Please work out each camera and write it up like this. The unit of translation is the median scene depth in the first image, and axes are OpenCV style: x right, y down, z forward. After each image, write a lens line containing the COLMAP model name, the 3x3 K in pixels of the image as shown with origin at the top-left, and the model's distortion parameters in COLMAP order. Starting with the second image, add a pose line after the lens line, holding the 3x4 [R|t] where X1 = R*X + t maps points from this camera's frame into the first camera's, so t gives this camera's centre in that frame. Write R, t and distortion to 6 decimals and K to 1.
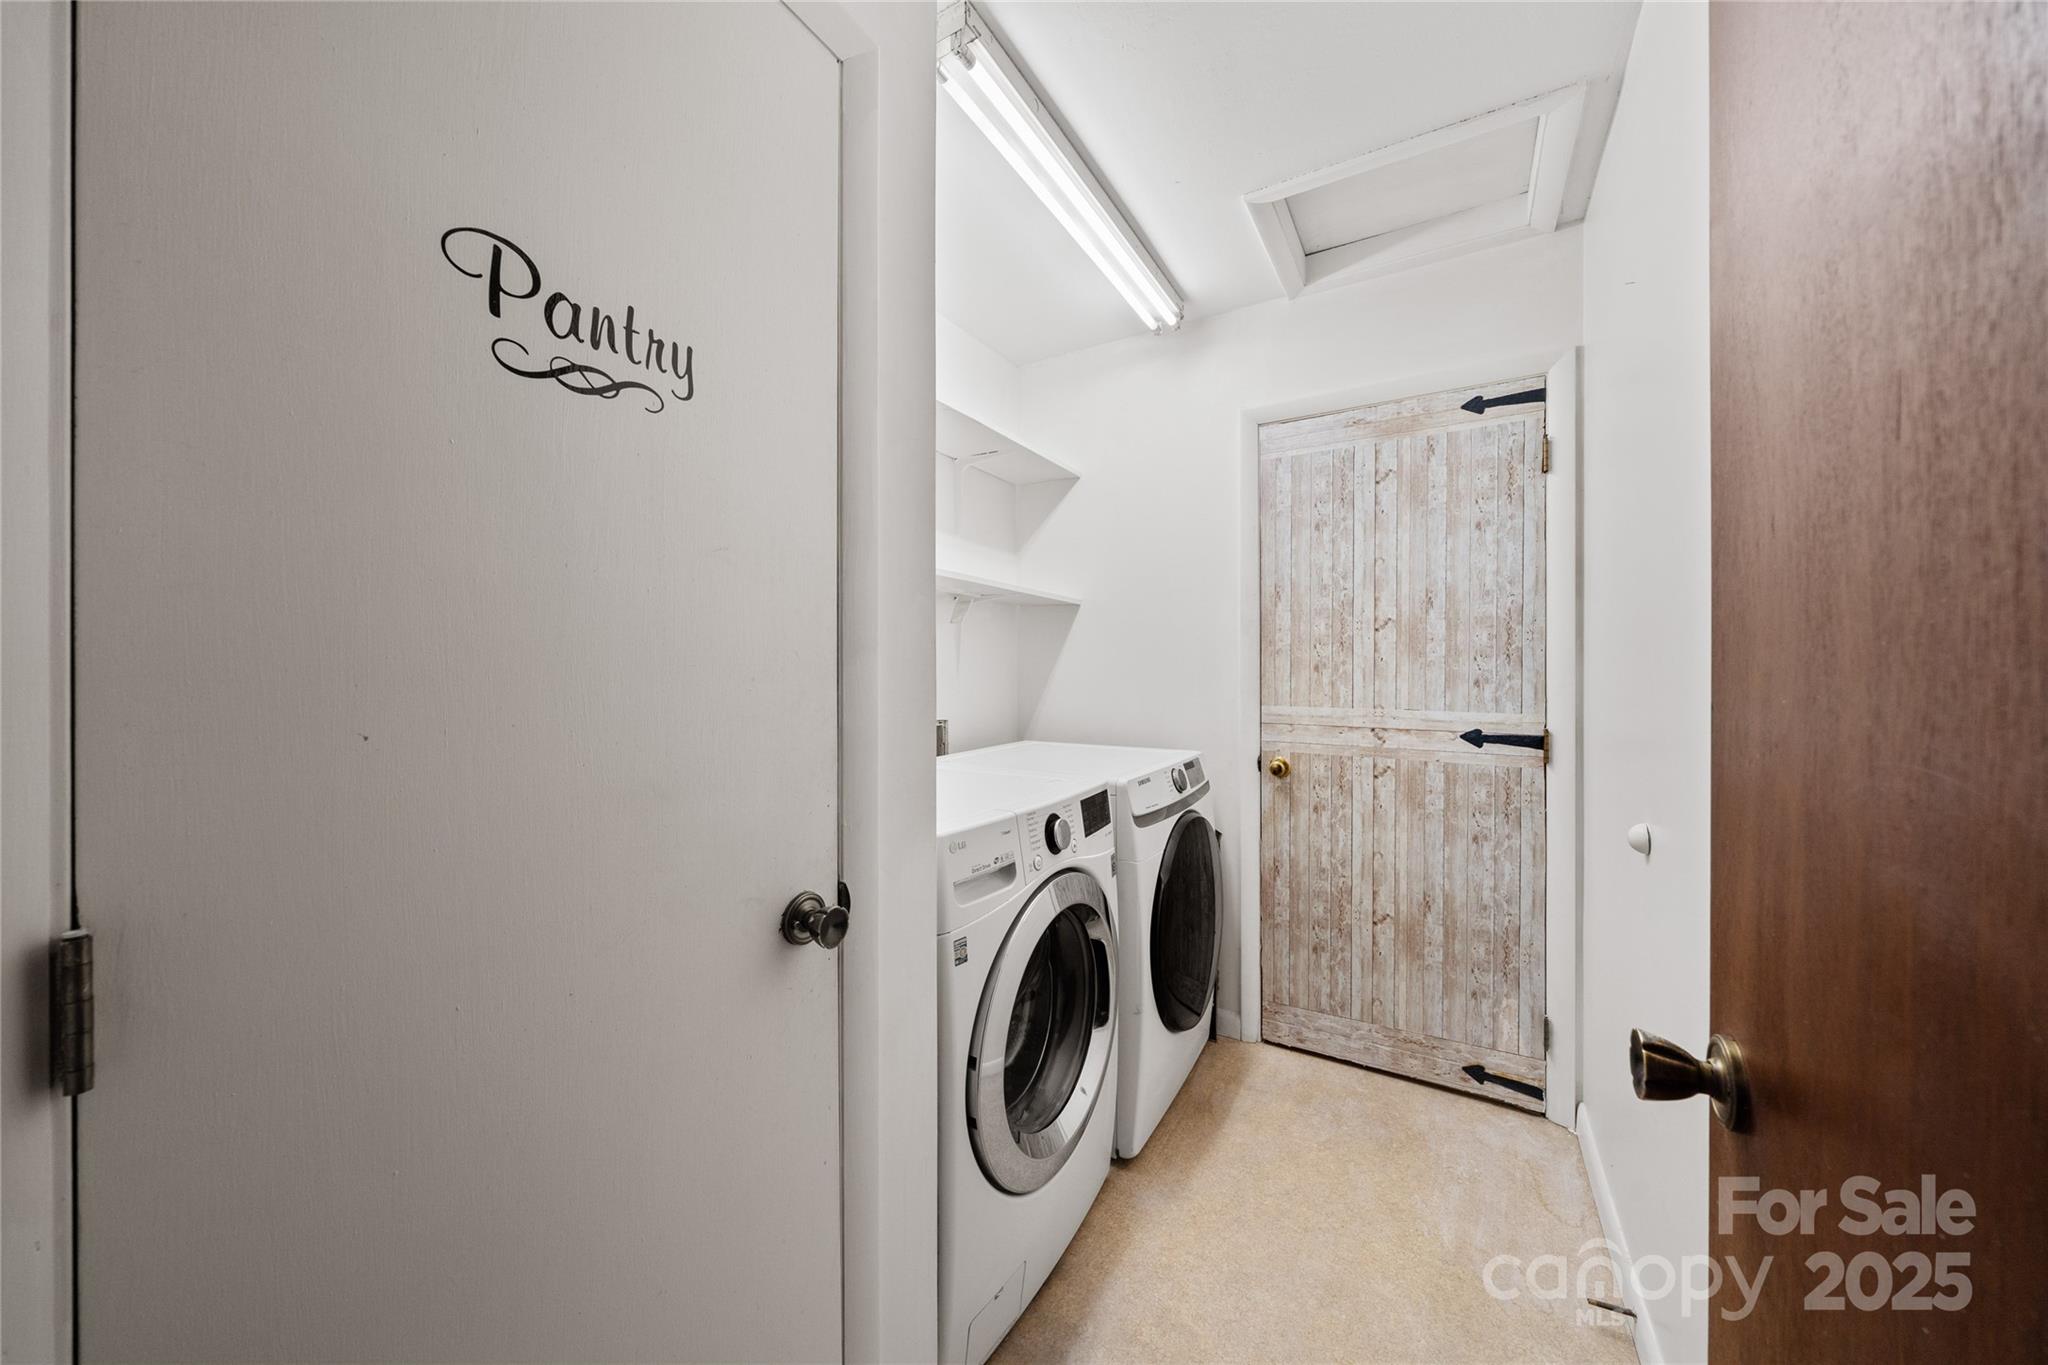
lens RADIAL K [[703.6, 0, 1018.7], [0, 703.6, 680.0], [0, 0, 1]] dist [-0.011329, -0.000209]
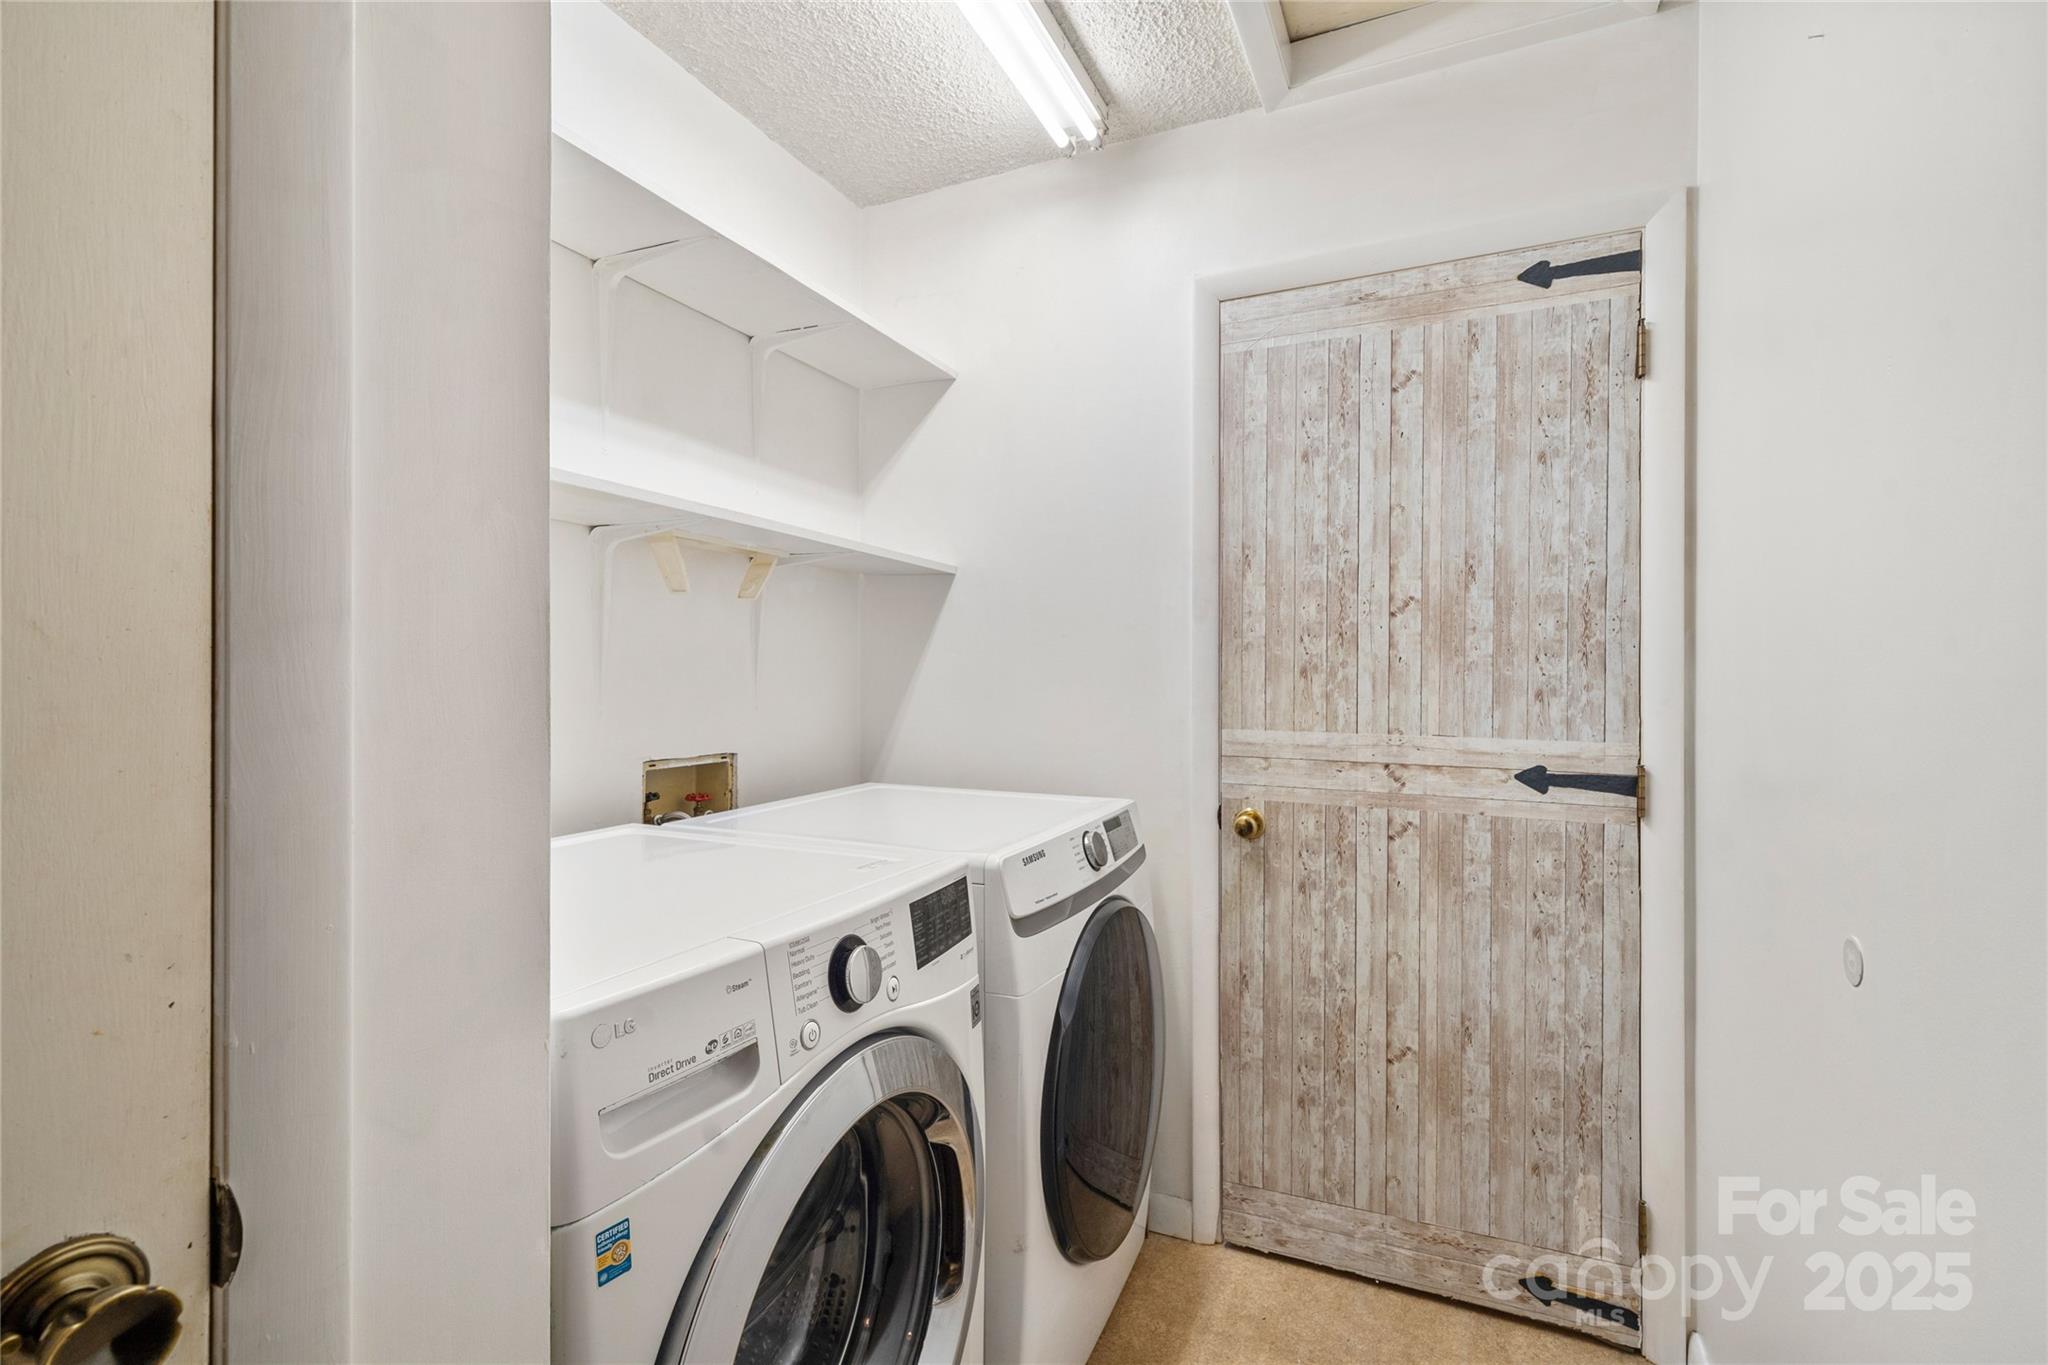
lens RADIAL K [[914.9, 0, 1025.7], [0, 914.9, 689.4], [0, 0, 1]] dist [0.003862, 0.001029]
pose [[0.992999, 0.002278, 0.118103, 0.071842], [-0.002338, 0.999997, 0.000366, -0.000638], [-0.118102, -0.000639, 0.993001, 0.199287]]
